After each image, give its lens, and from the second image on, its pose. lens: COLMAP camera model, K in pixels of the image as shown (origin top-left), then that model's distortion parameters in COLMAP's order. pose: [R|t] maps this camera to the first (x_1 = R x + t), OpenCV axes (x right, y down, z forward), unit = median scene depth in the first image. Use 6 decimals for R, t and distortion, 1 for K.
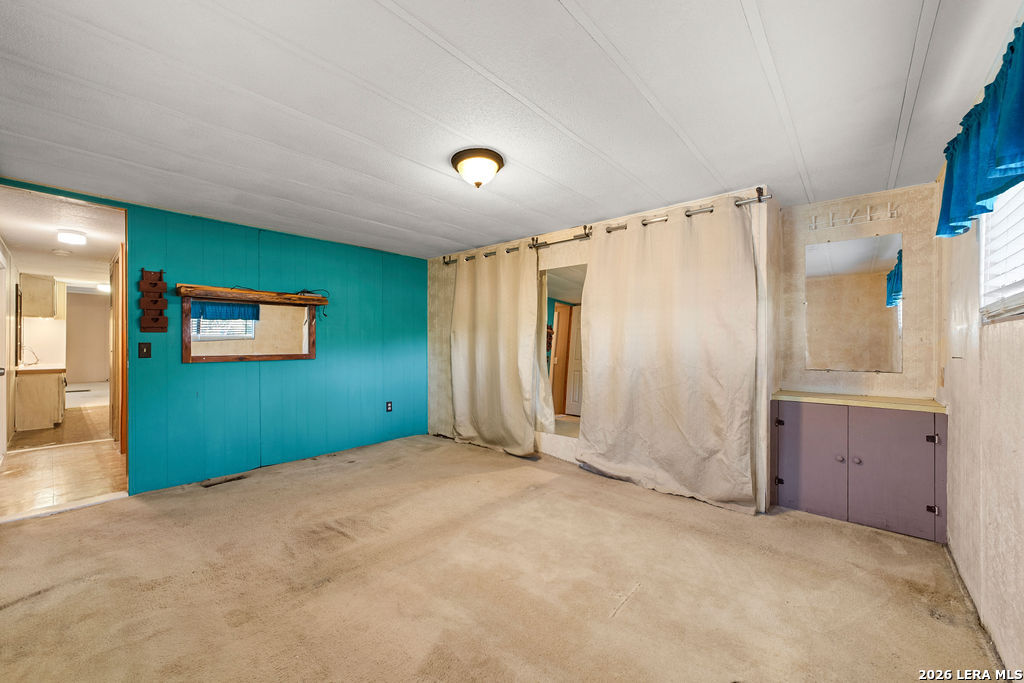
lens RADIAL K [[389.6, 0, 512.0], [0, 389.6, 341.5], [0, 0, 1]] dist [-0.001656, 0.000110]
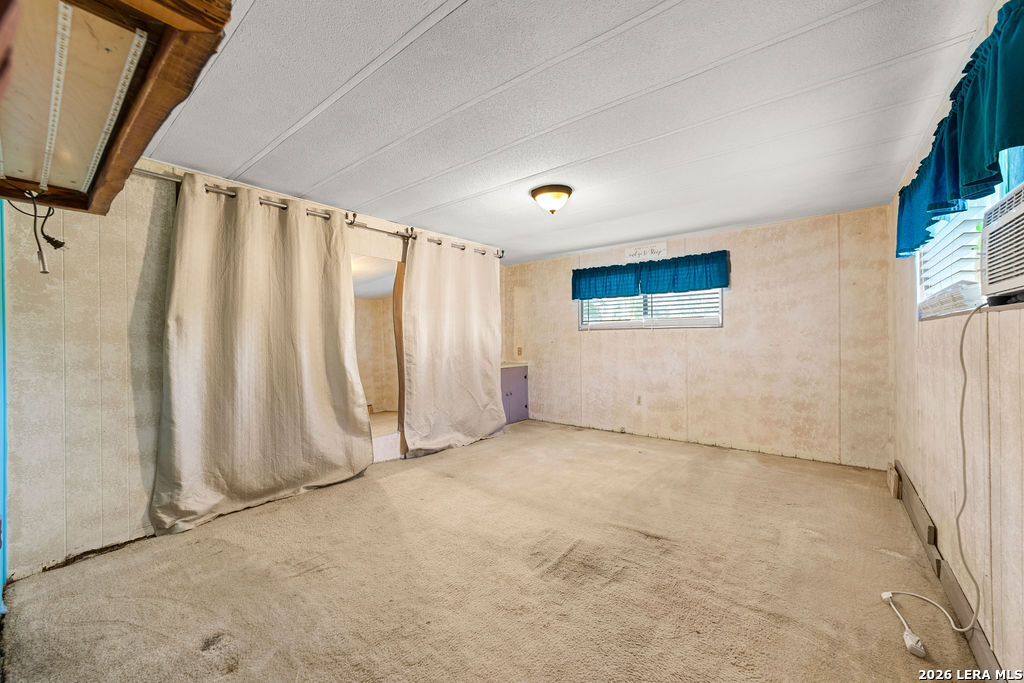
lens RADIAL K [[401.7, 0, 481.8], [0, 401.7, 336.7], [0, 0, 1]] dist [0.000036, 0.000128]
pose [[0.005583, 0.005189, 0.999971, -0.936753], [0.005410, 0.999972, -0.005219, 0.006587], [-0.999970, 0.005439, 0.005555, 0.829470]]
